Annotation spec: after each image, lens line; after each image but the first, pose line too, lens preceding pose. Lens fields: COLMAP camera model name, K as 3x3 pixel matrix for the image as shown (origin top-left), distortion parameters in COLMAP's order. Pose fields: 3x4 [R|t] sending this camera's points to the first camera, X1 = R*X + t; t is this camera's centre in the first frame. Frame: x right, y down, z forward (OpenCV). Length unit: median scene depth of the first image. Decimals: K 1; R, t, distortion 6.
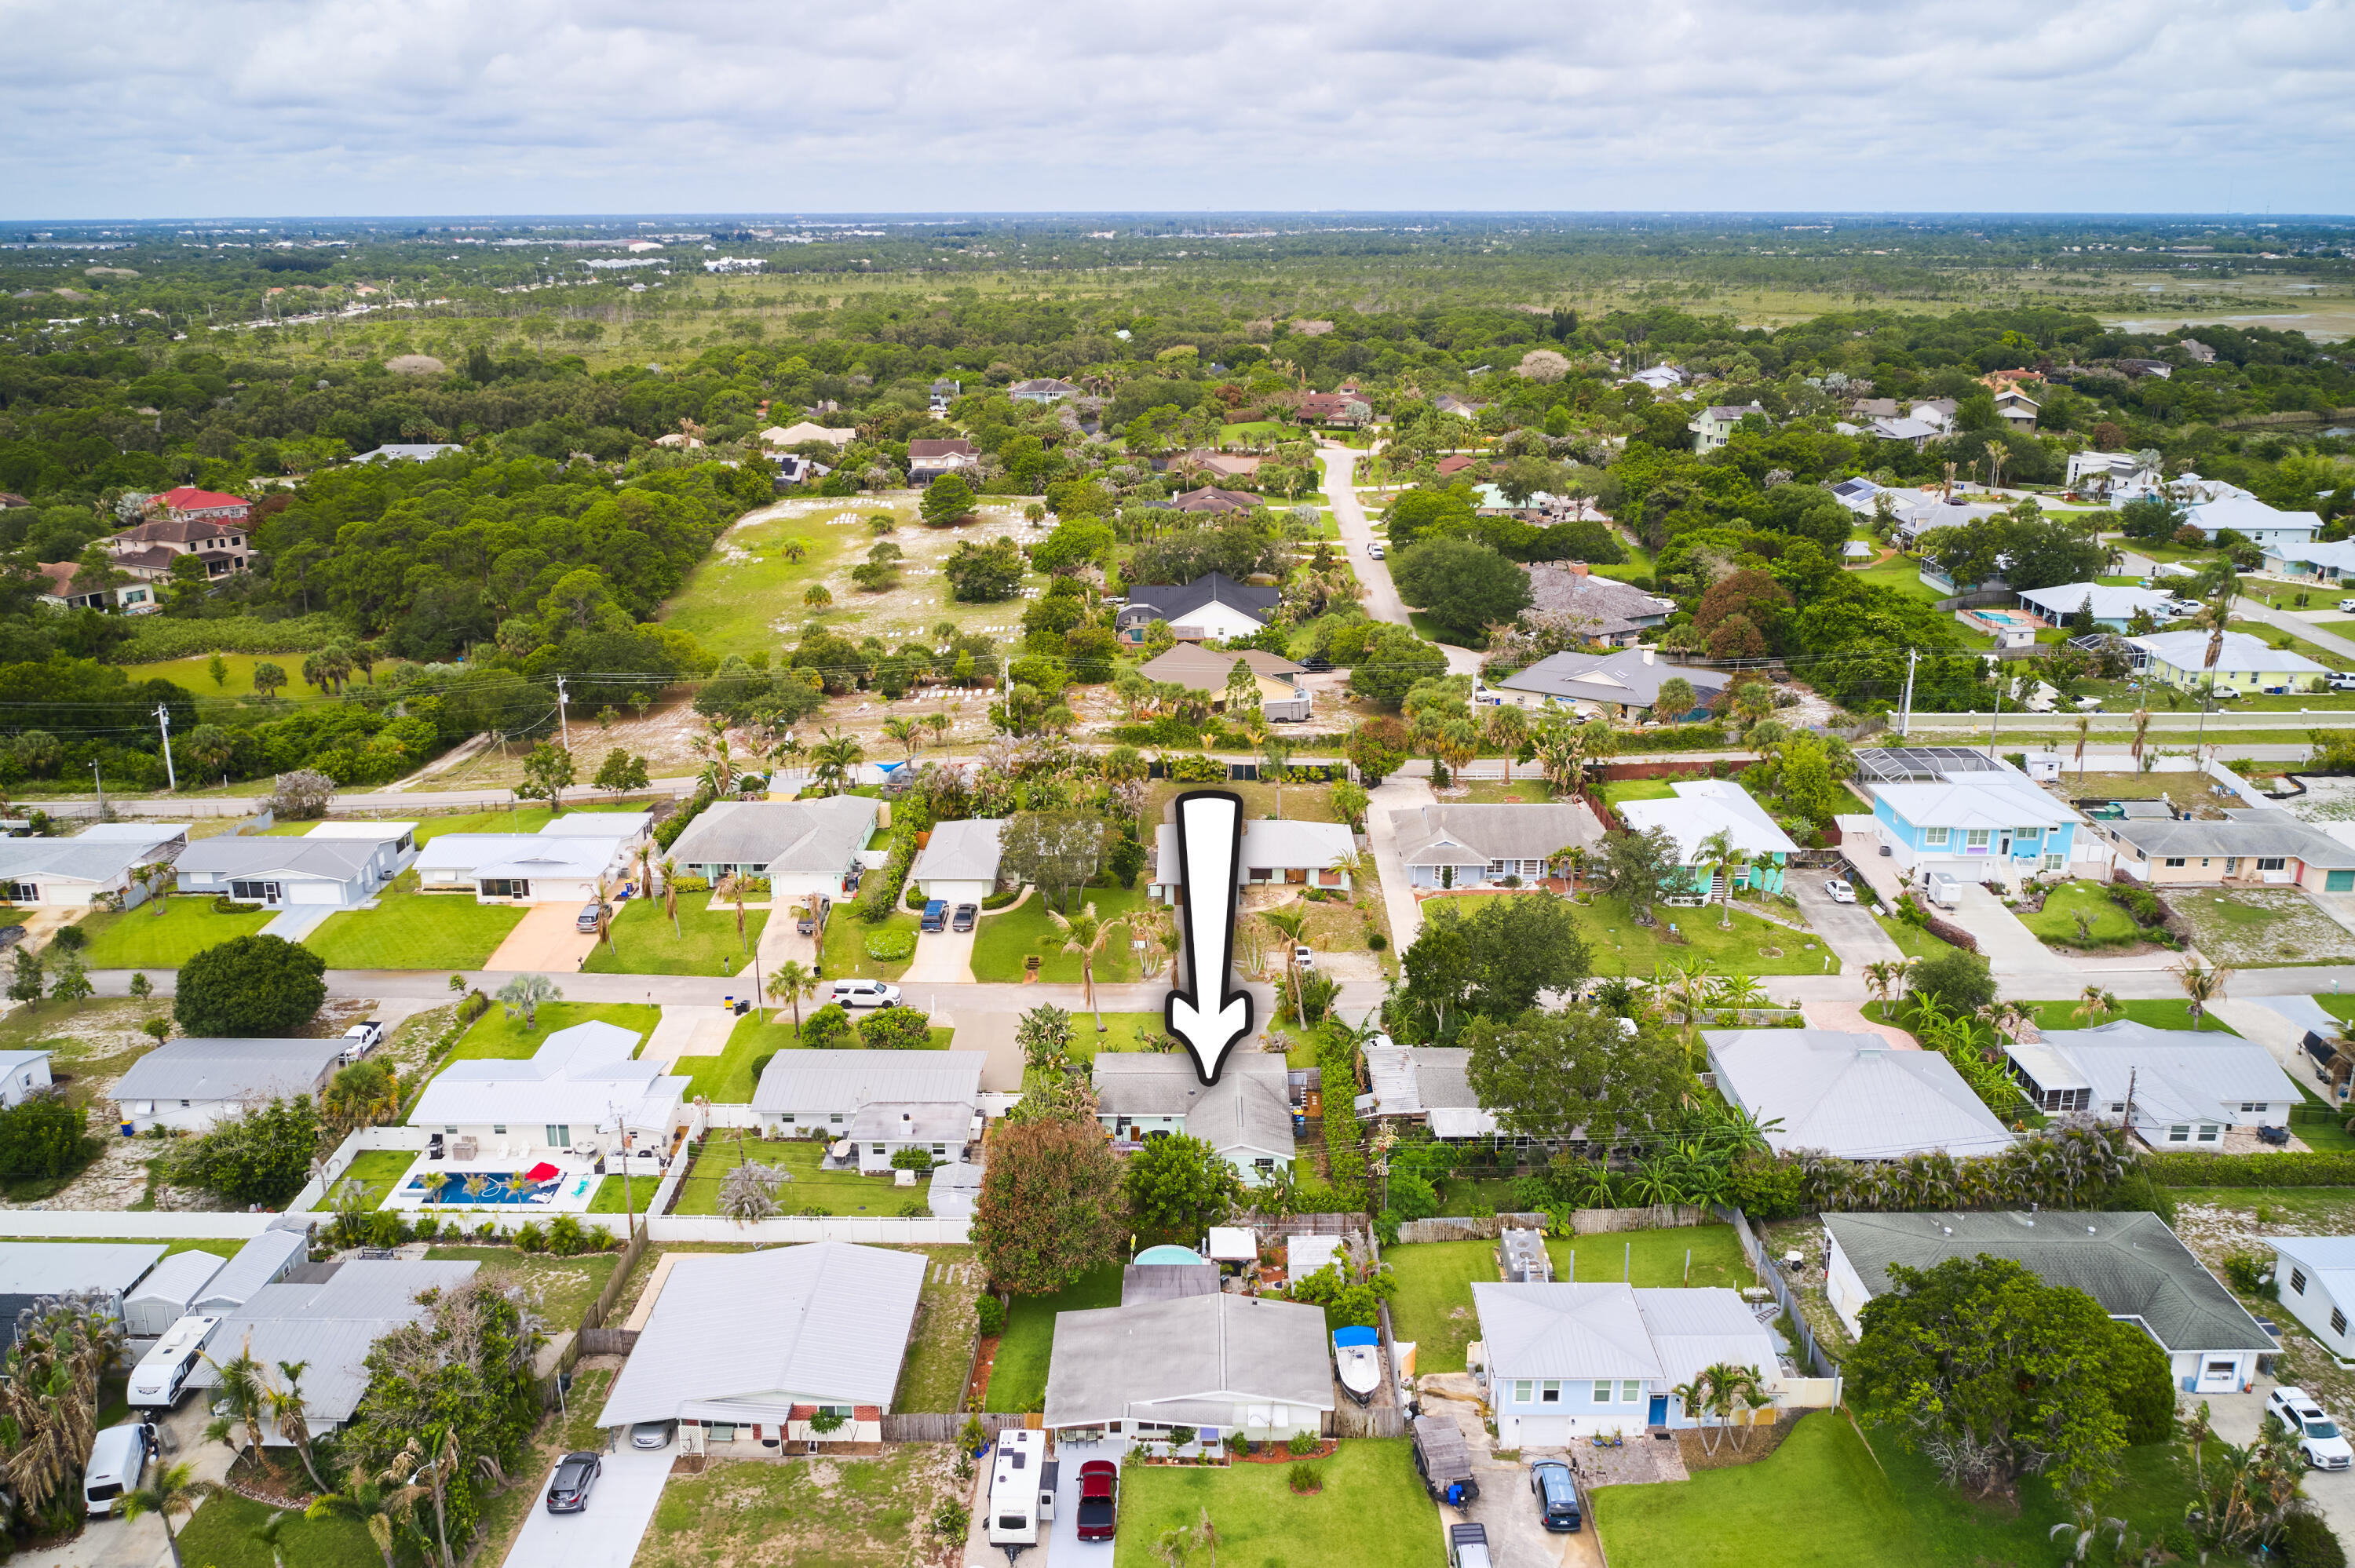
lens RADIAL K [[1847.9, 0, 1177.5], [0, 1847.9, 784.0], [0, 0, 1]] dist [-0.026062, -0.003867]
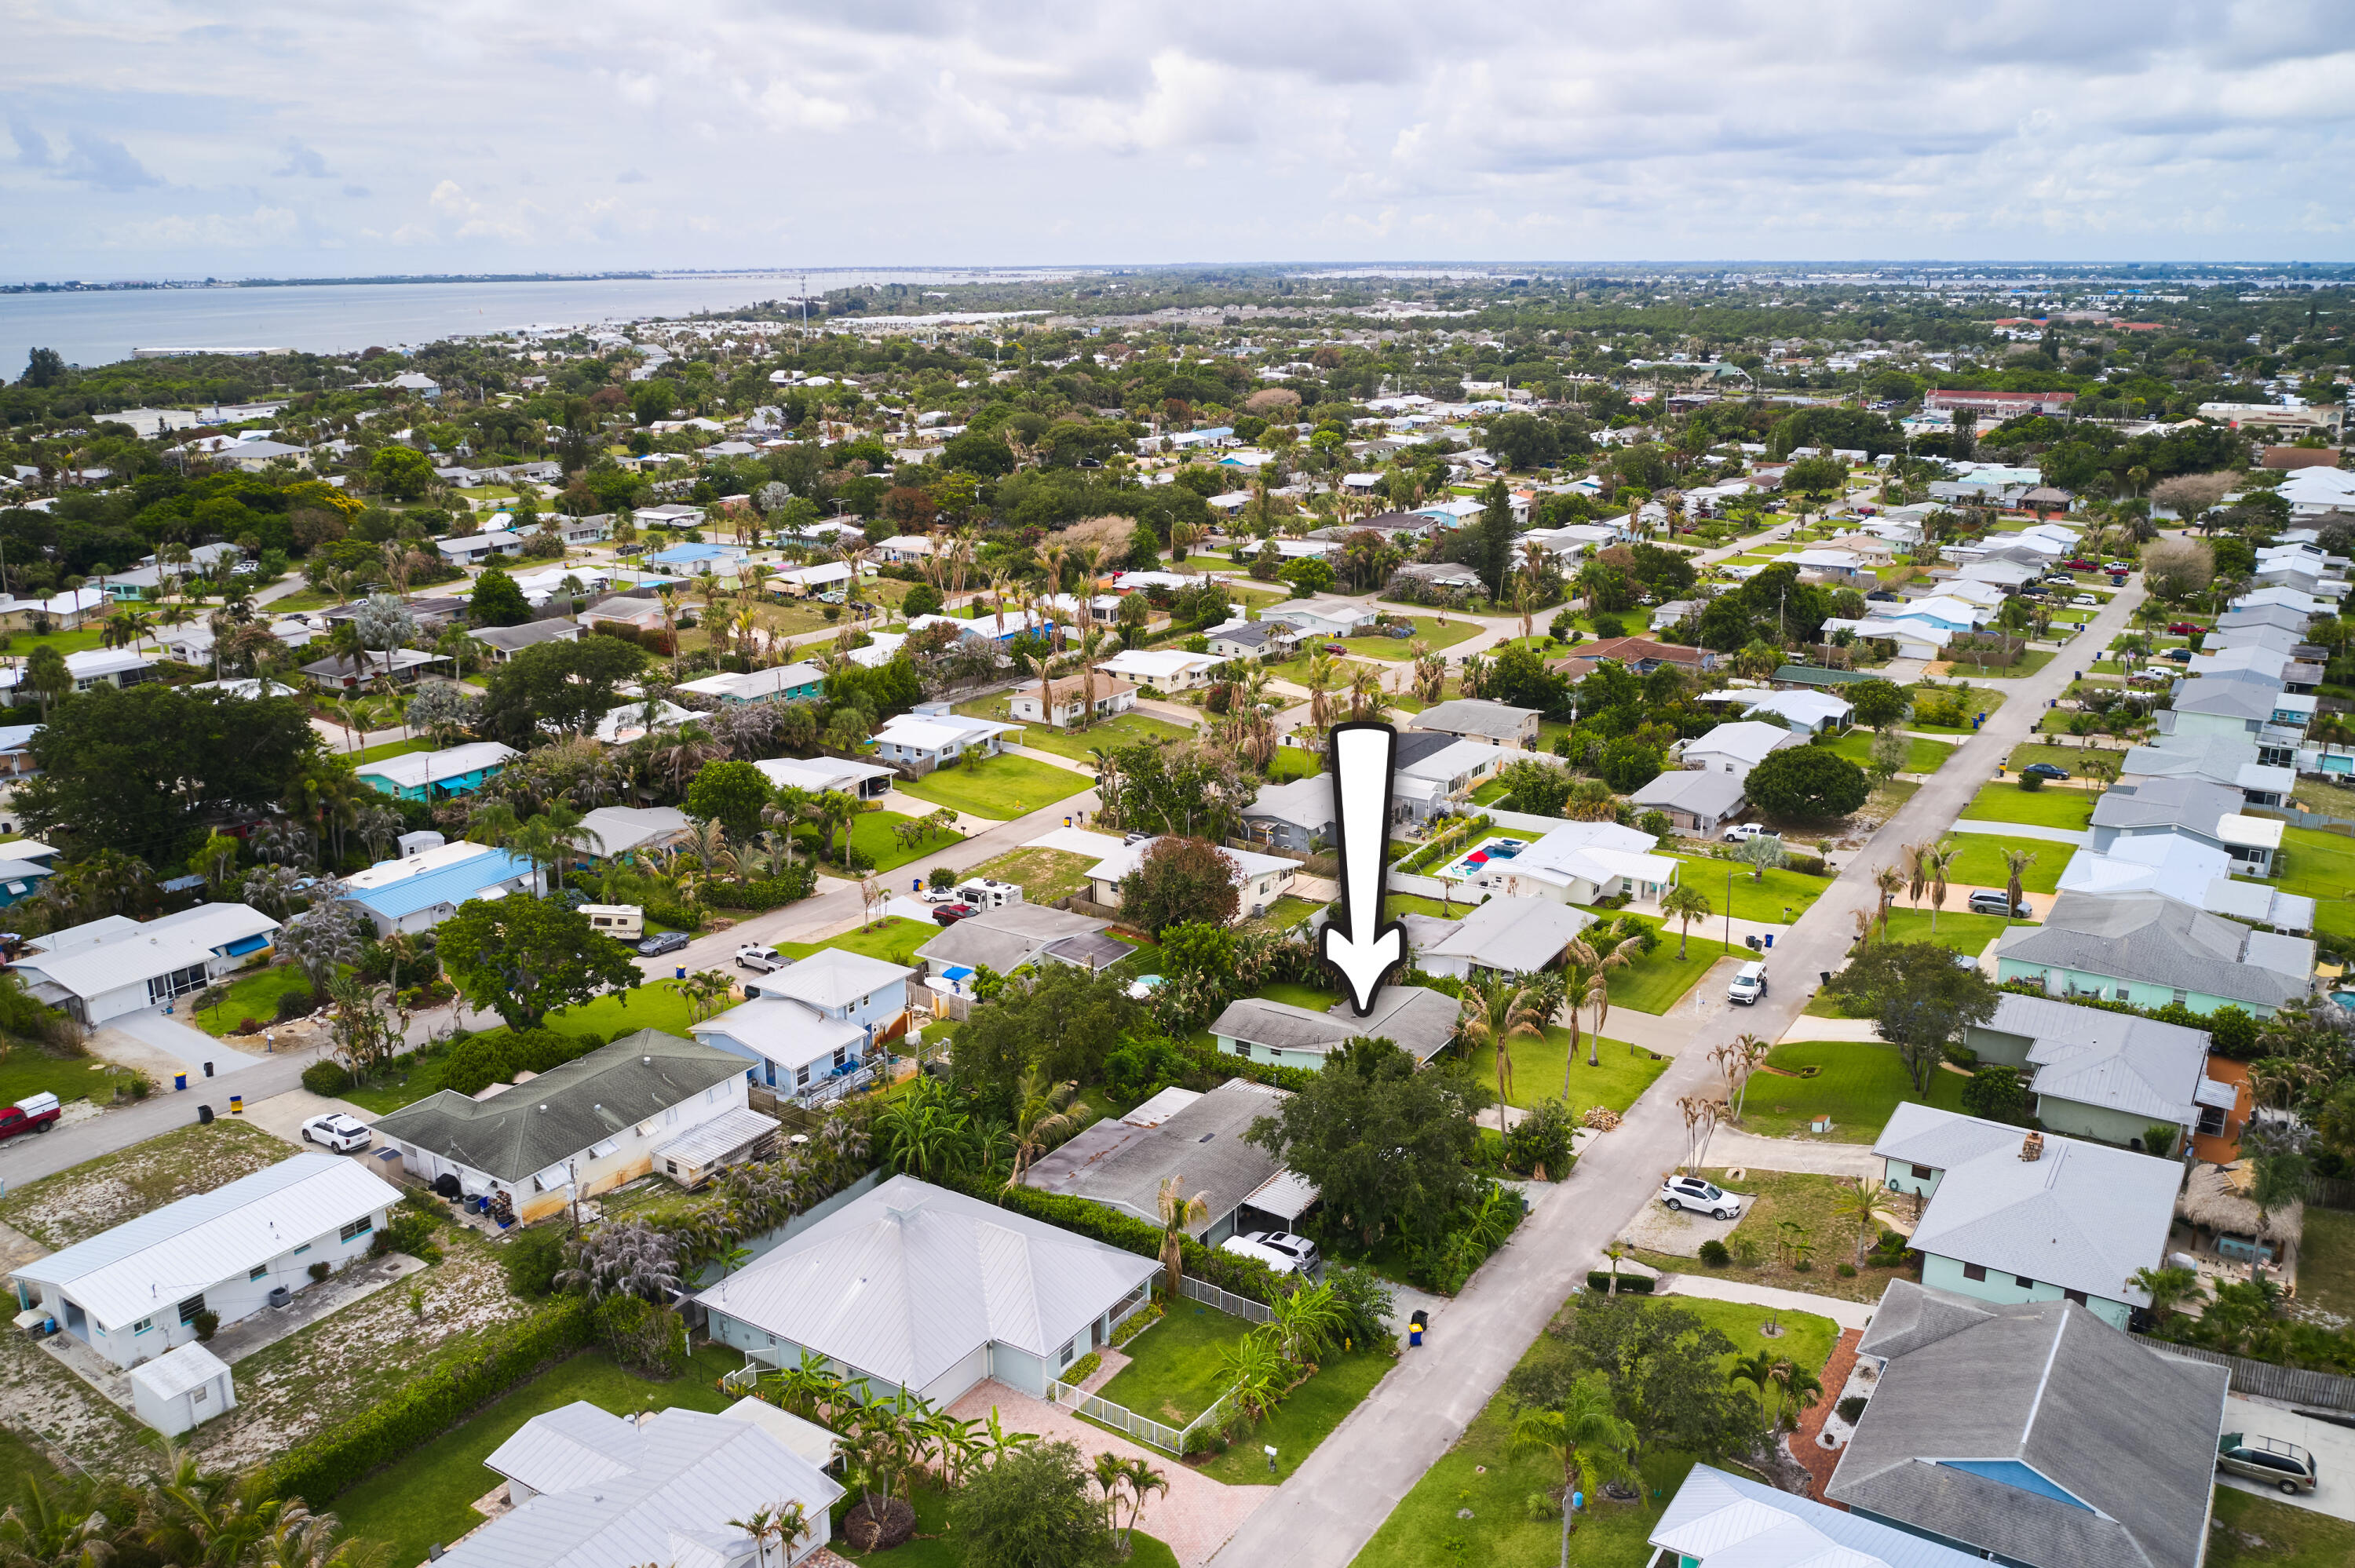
lens RADIAL K [[1847.9, 0, 1177.5], [0, 1847.9, 784.0], [0, 0, 1]] dist [-0.026062, -0.003867]
pose [[-0.529579, 0.238492, -0.814044, 0.900031], [-0.247993, 0.874205, 0.417450, -0.368594], [0.811200, 0.422950, -0.403817, 1.309365]]
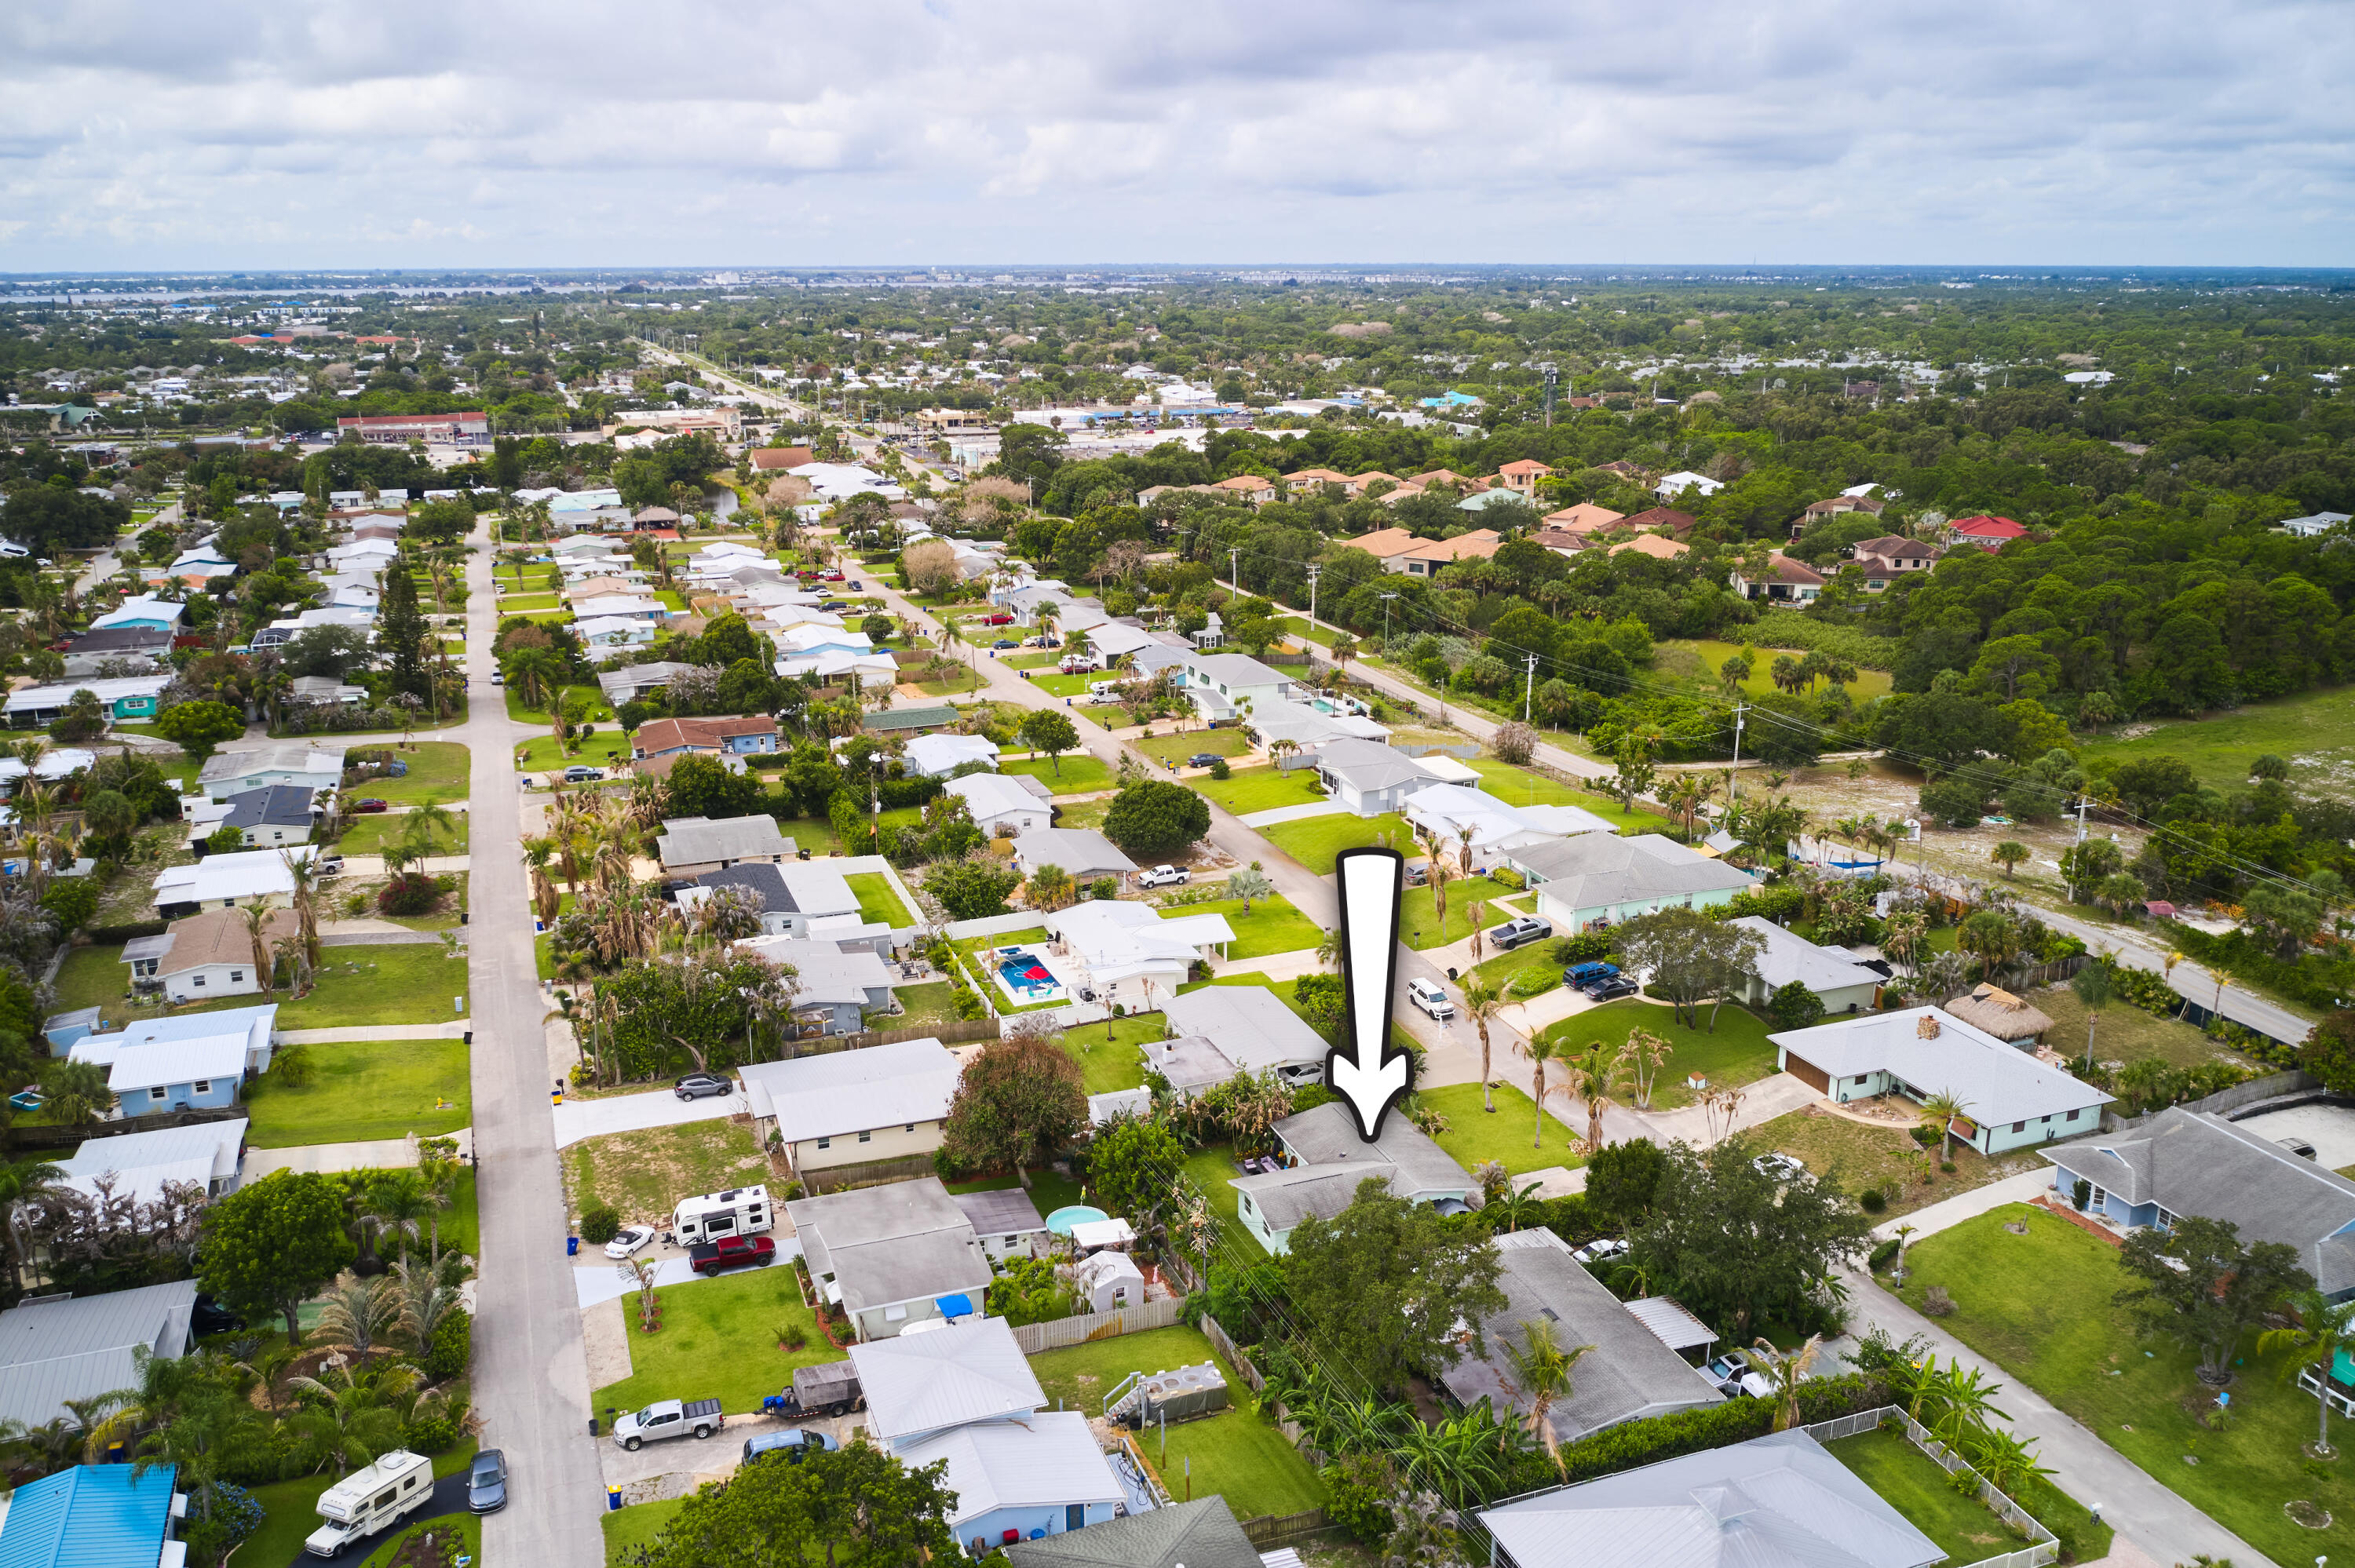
lens RADIAL K [[1847.9, 0, 1177.5], [0, 1847.9, 784.0], [0, 0, 1]] dist [-0.026062, -0.003867]
pose [[0.370862, 0.256867, -0.892457, 0.815920], [-0.276748, 0.947894, 0.157820, -0.153445], [0.886494, 0.188456, 0.422626, 0.475411]]
